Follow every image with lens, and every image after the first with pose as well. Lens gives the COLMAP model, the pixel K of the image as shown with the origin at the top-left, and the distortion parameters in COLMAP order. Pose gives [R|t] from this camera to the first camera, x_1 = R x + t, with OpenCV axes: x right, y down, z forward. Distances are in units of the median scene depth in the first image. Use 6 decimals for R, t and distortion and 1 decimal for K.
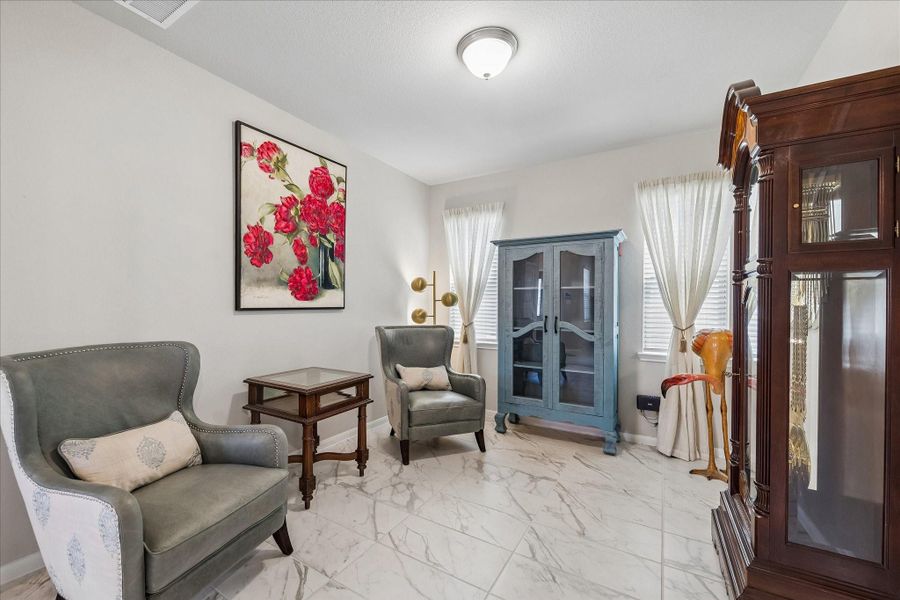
lens RADIAL K [[354.7, 0, 445.1], [0, 354.7, 305.2], [0, 0, 1]] dist [0.003060, -0.000051]
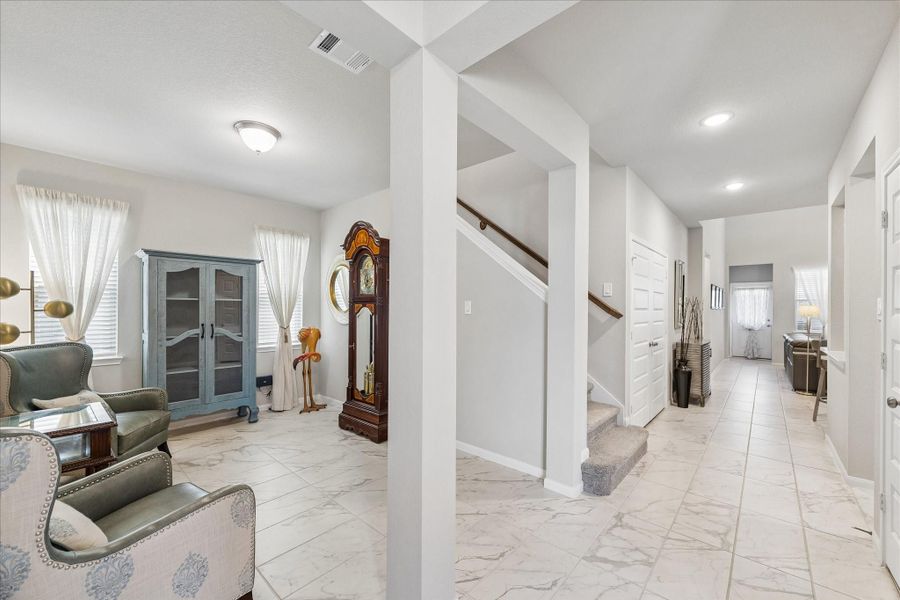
lens RADIAL K [[354.7, 0, 447.8], [0, 354.7, 304.7], [0, 0, 1]] dist [0.003060, -0.000051]
pose [[0.167875, 0.003549, 0.985802, -0.710979], [-0.003173, 0.999990, -0.003059, -0.030320], [-0.985803, -0.002615, 0.167885, 0.028945]]
